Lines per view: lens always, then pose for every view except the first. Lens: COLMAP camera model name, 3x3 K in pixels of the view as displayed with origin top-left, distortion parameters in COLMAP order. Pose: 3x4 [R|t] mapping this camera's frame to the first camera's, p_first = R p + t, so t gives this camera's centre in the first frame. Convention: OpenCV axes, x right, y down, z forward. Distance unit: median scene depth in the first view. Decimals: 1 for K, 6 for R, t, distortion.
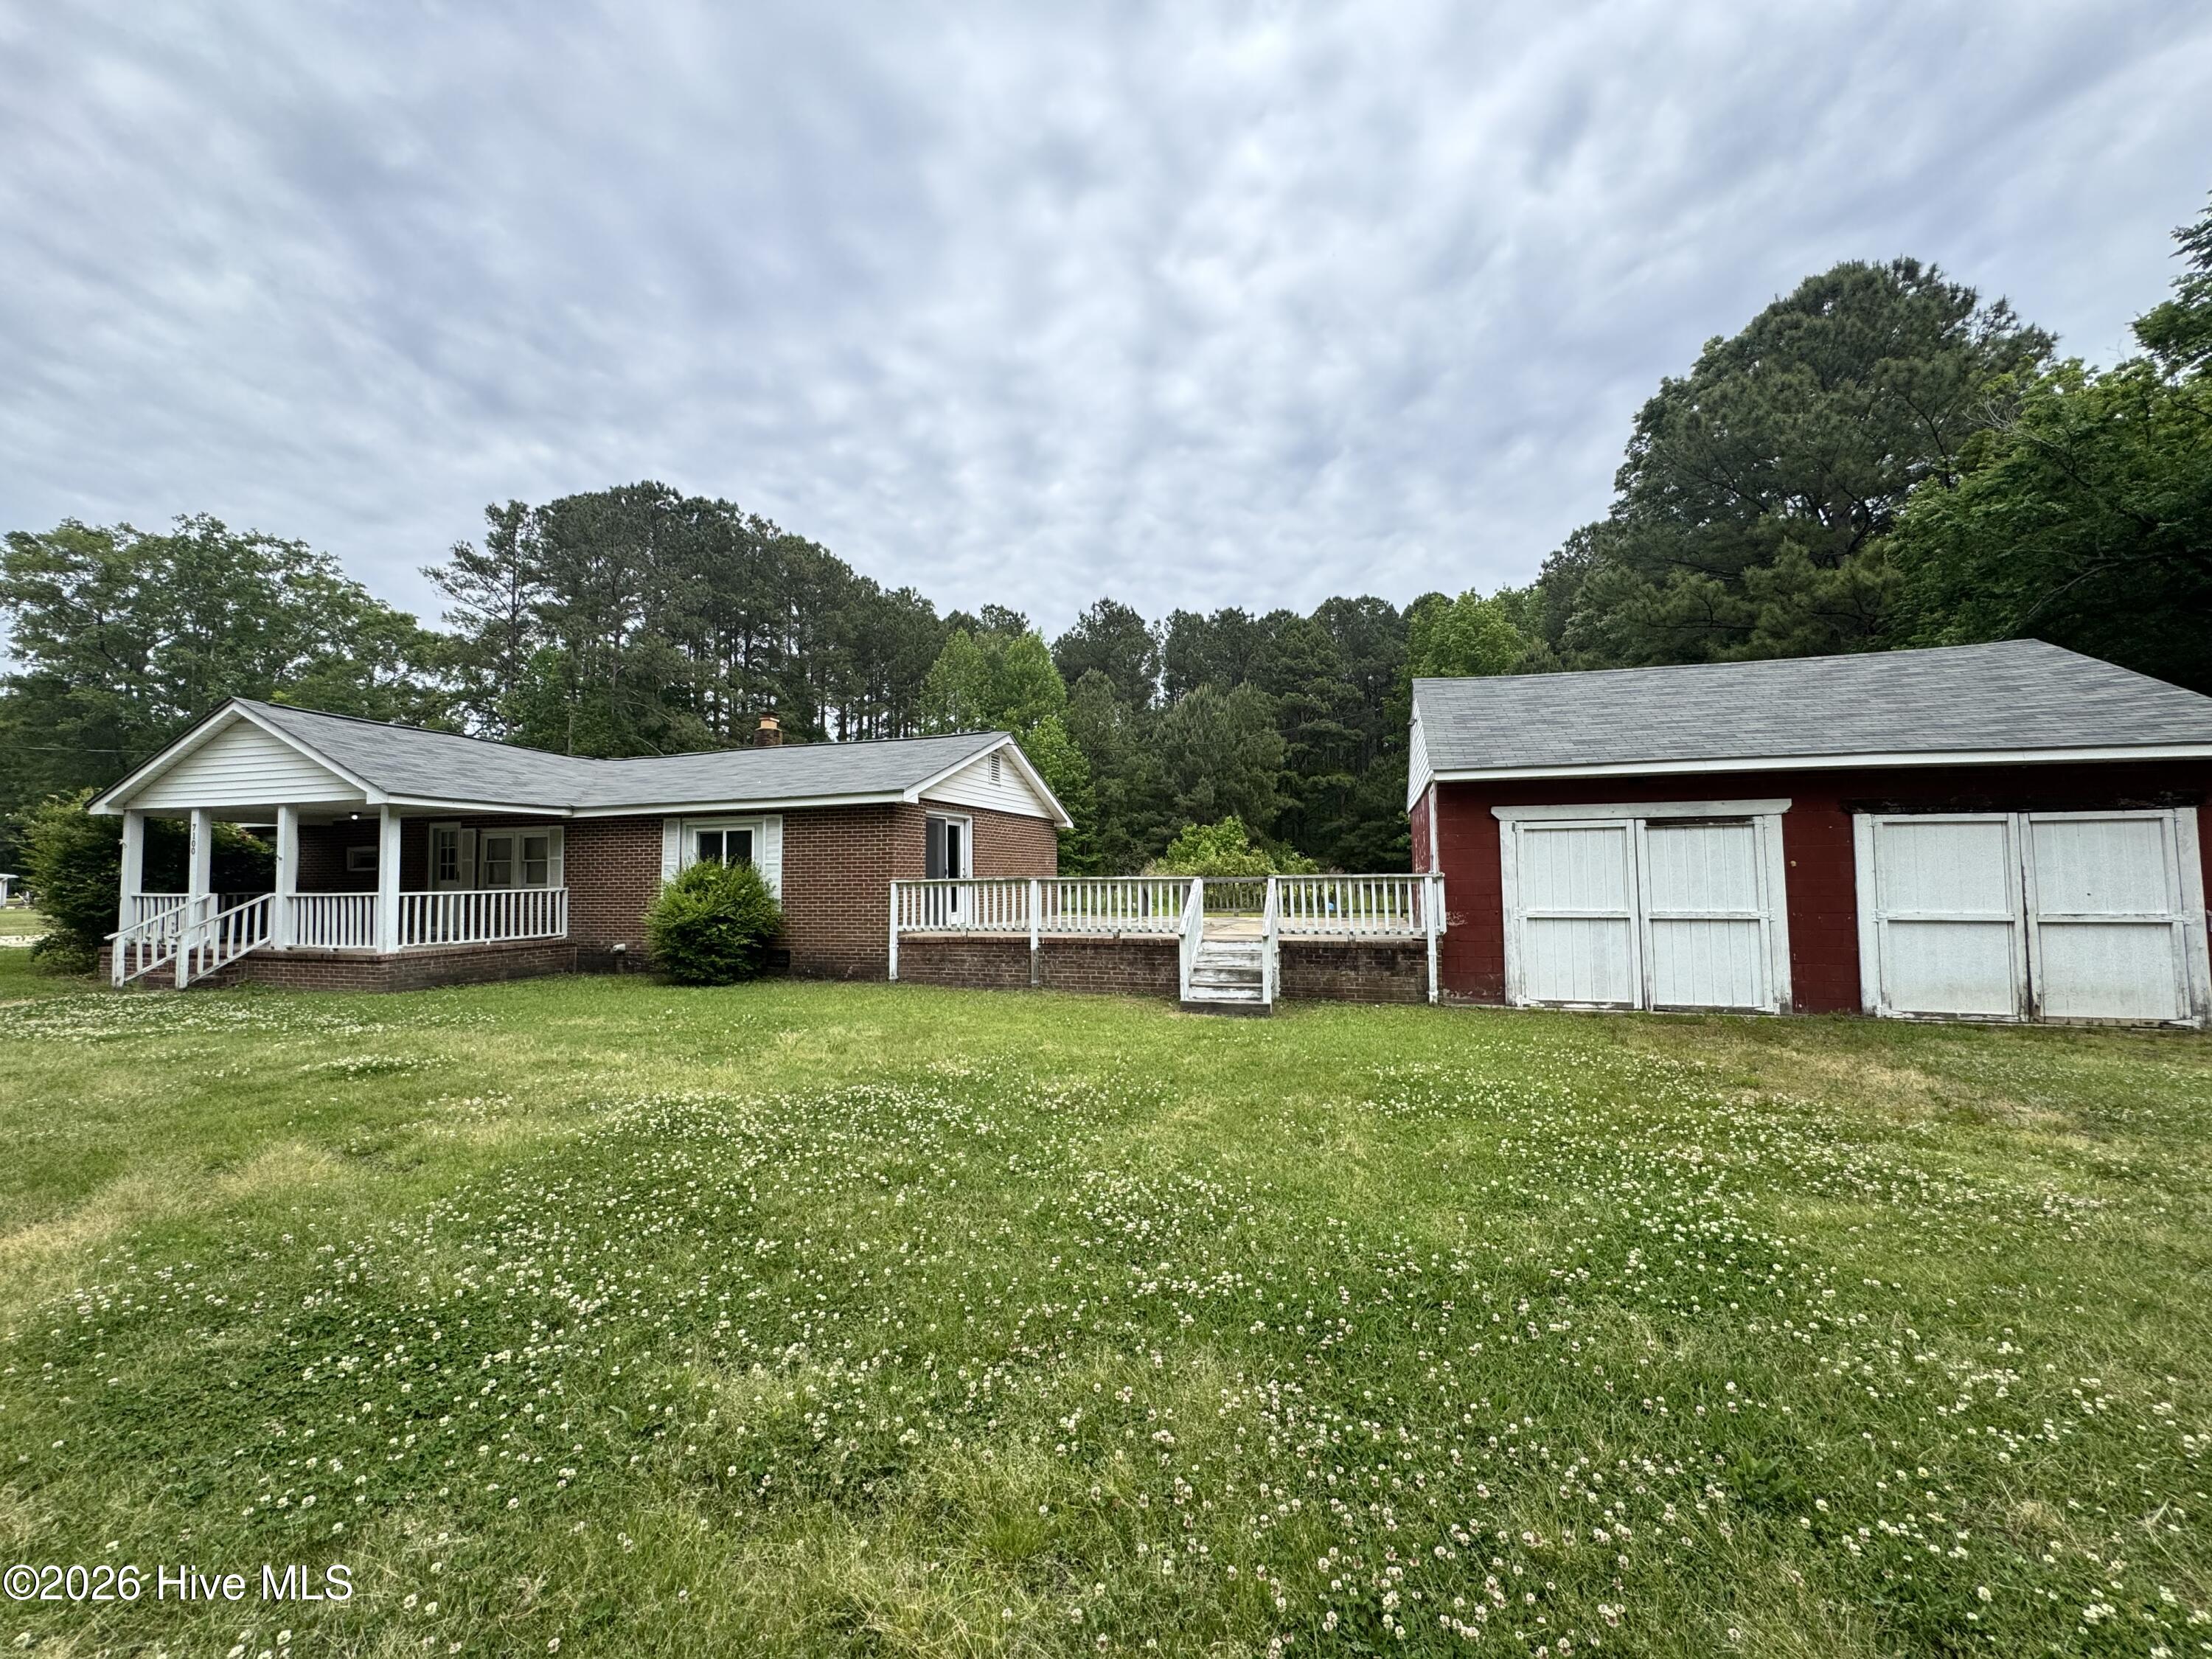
lens RADIAL K [[880.0, 0, 1106.0], [0, 880.0, 829.5], [0, 0, 1]] dist [0.000759, 0.000125]
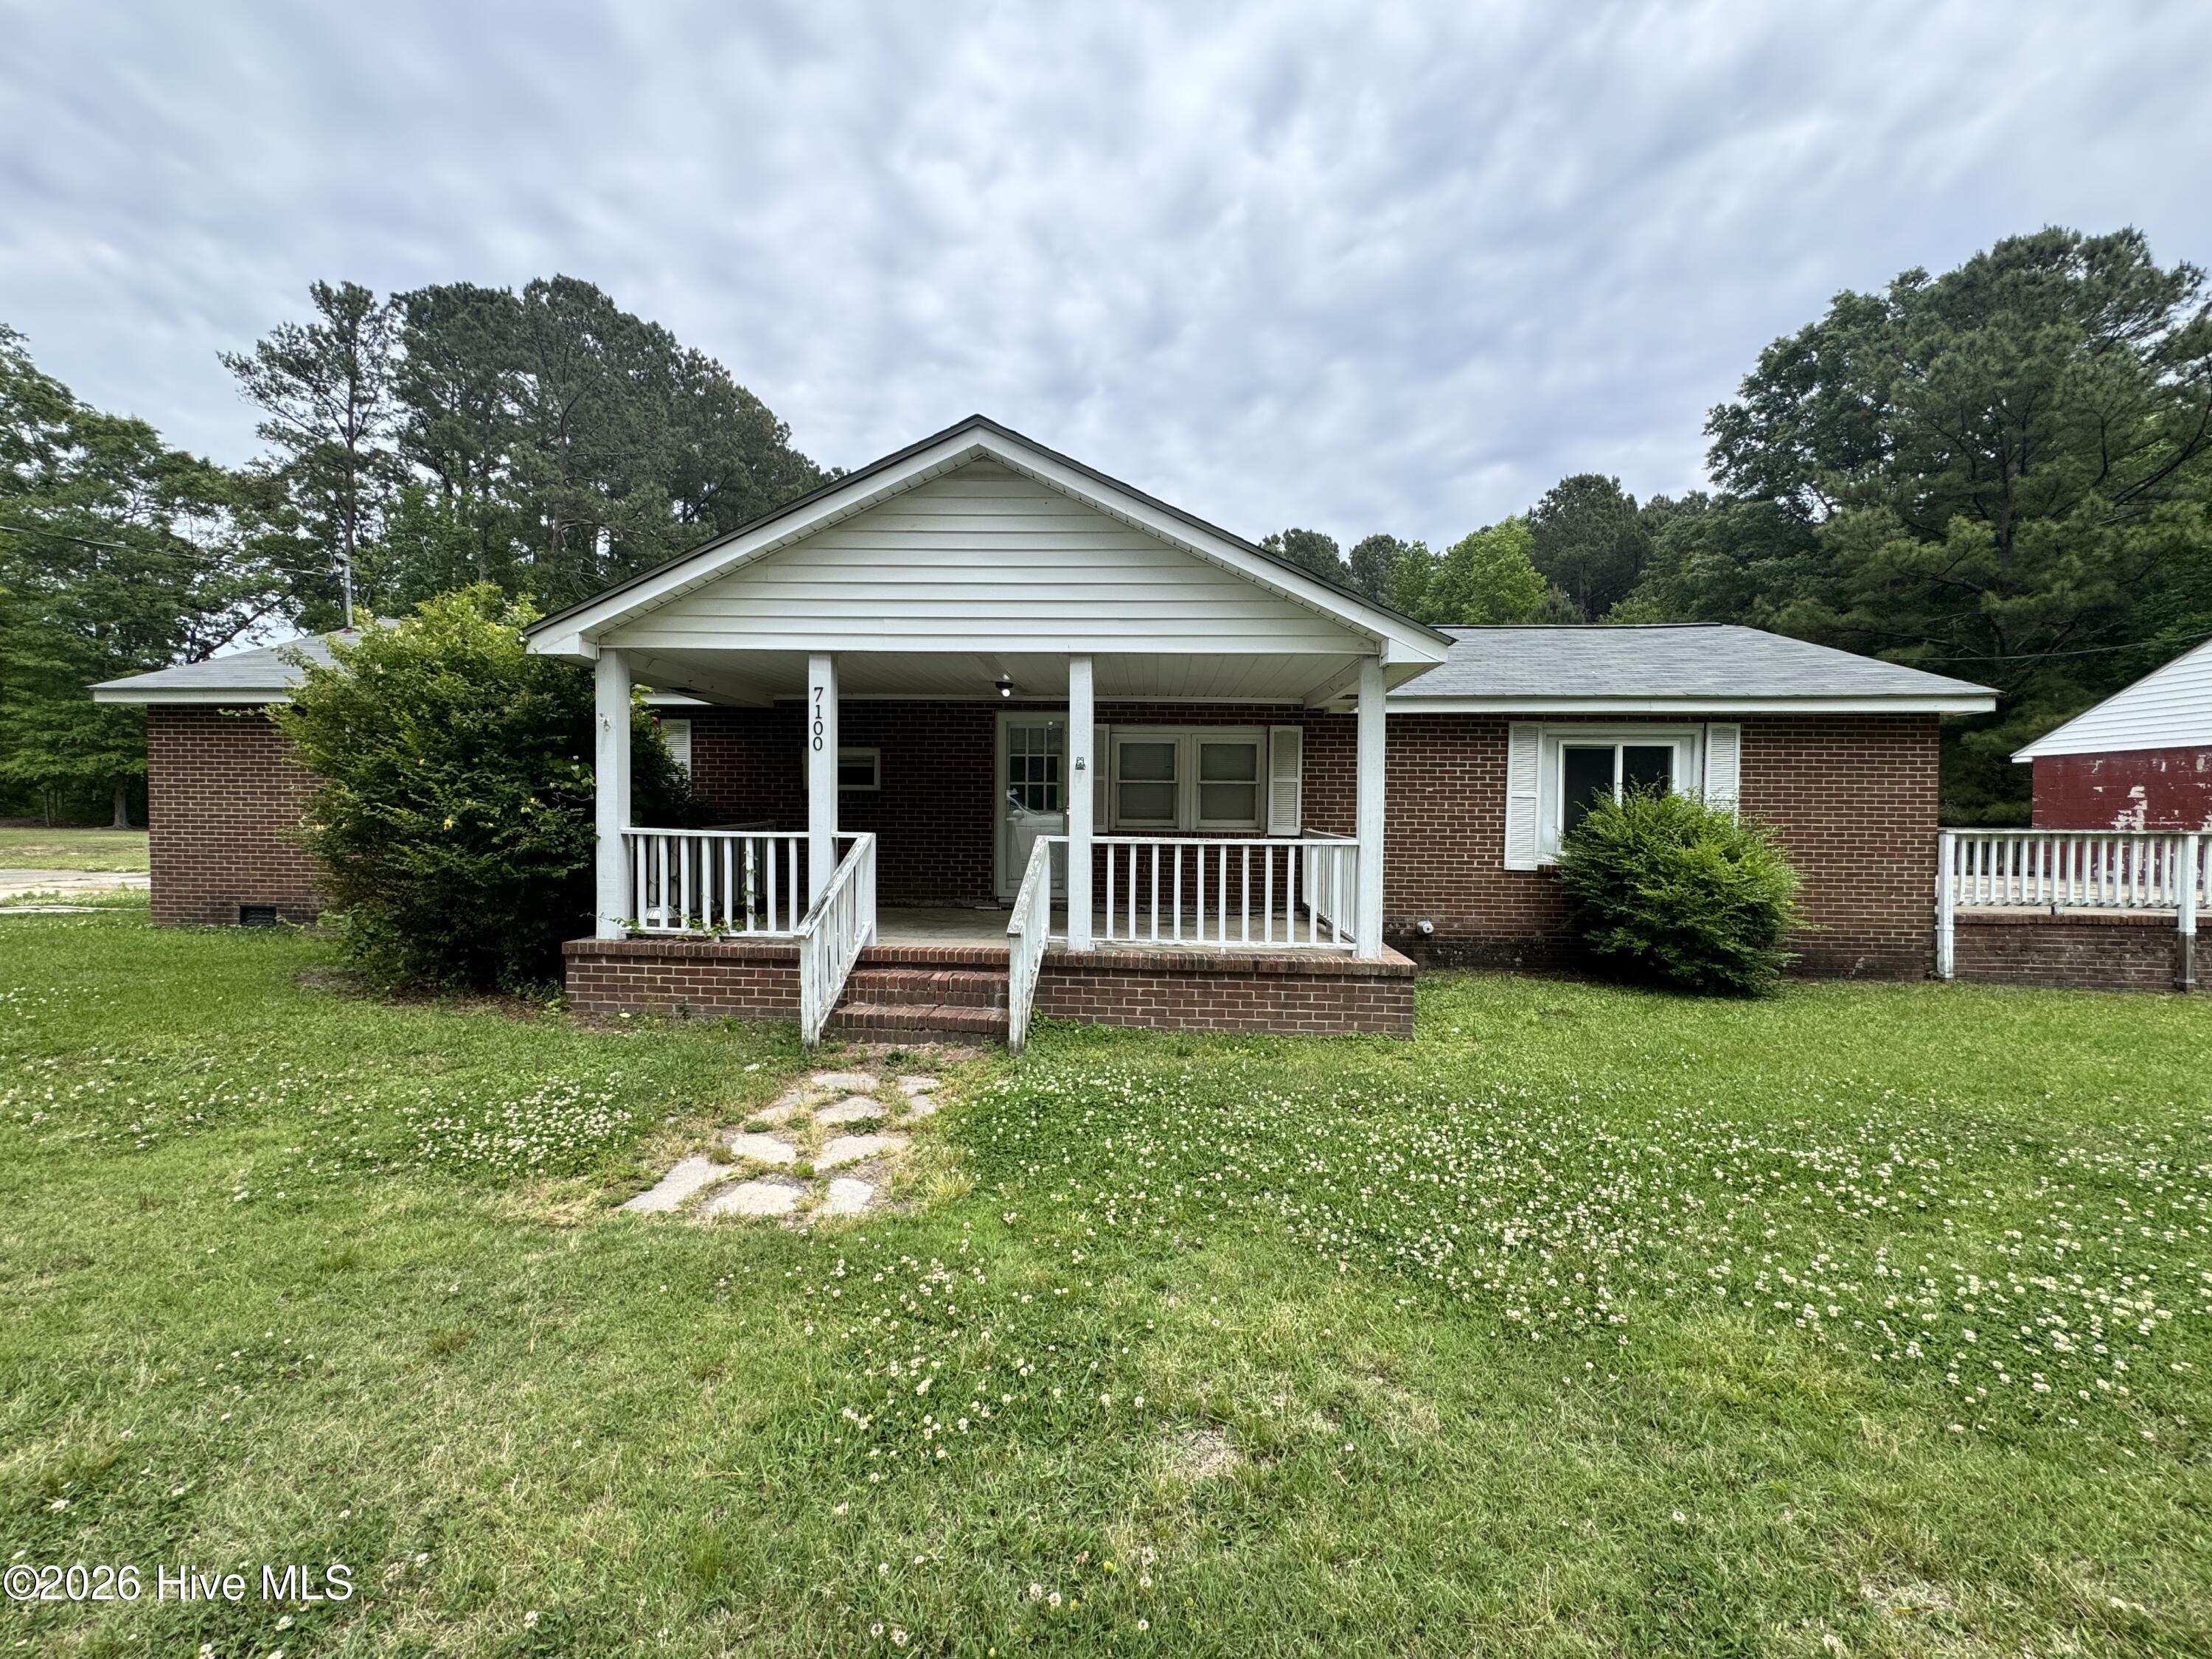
lens RADIAL K [[880.0, 0, 1106.0], [0, 880.0, 829.5], [0, 0, 1]] dist [0.000759, 0.000125]
pose [[0.969991, 0.017758, 0.242490, -0.977819], [-0.034213, 0.997375, 0.063816, 0.034723], [-0.240720, -0.070198, 0.968053, 0.485988]]
